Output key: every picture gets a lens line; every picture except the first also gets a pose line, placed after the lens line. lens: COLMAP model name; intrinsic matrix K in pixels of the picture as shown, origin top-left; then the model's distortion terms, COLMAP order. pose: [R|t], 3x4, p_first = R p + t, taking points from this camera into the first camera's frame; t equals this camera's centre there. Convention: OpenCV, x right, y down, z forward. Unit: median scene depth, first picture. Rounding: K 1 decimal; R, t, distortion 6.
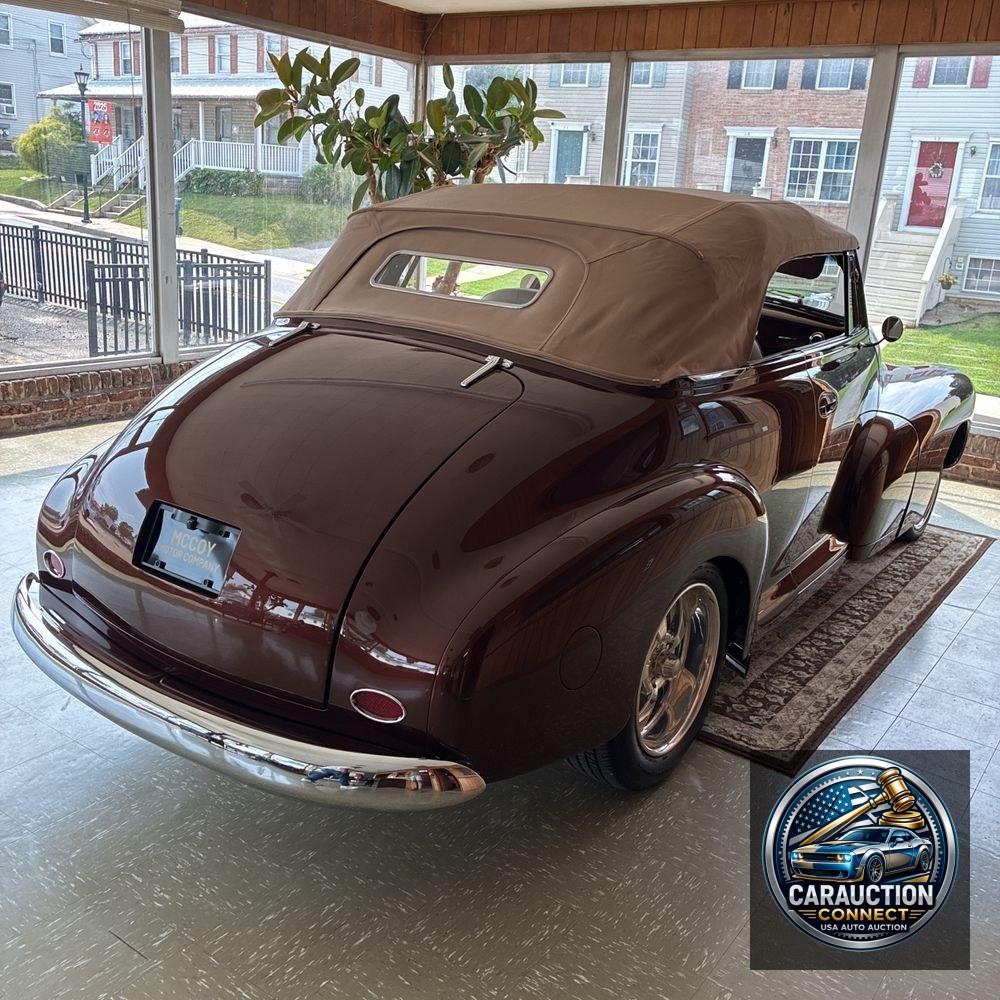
lens RADIAL K [[1021.2, 0, 506.4], [0, 1021.2, 508.6], [0, 0, 1]] dist [0.020962, 0.000000]
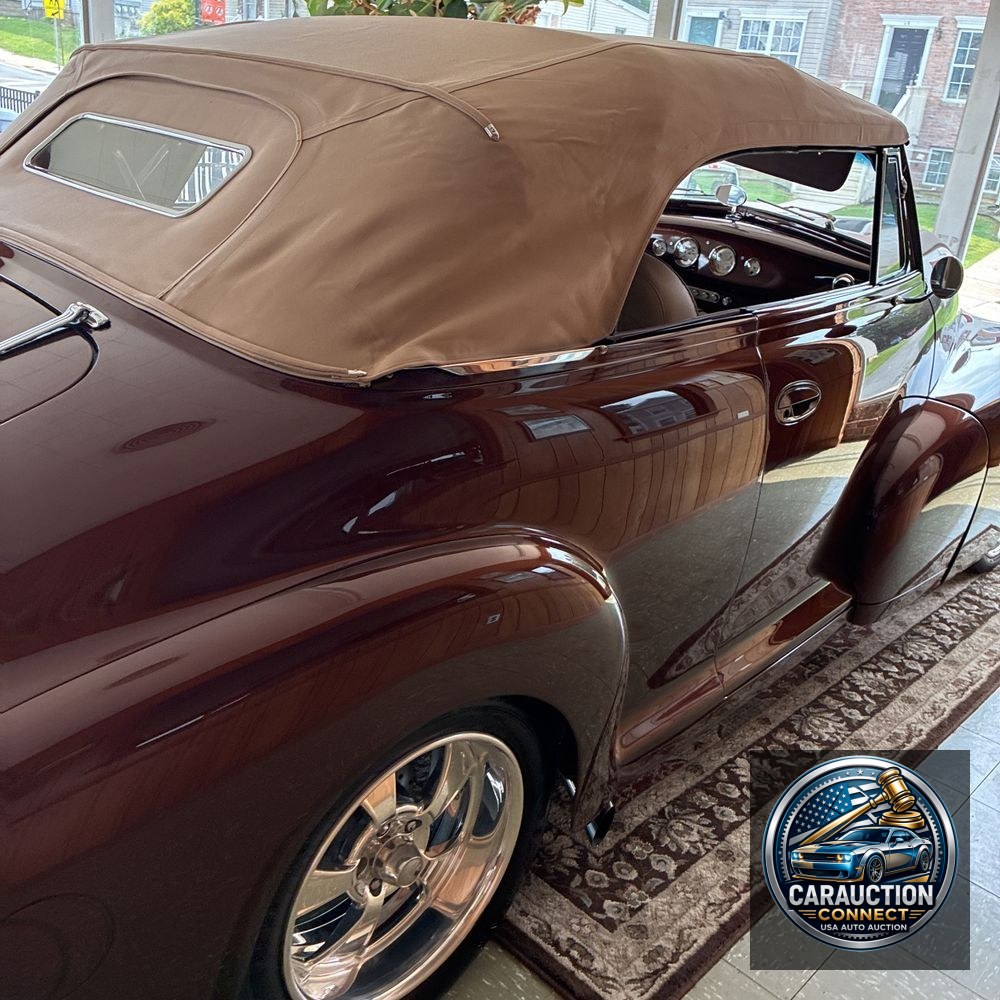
lens RADIAL K [[1021.2, 0, 477.5], [0, 1021.2, 492.3], [0, 0, 1]] dist [0.020962, 0.000000]
pose [[0.986696, 0.084447, -0.138924, 0.174621], [-0.073600, 0.993956, 0.081456, -0.068258], [0.144963, -0.070148, 0.986947, 0.300633]]
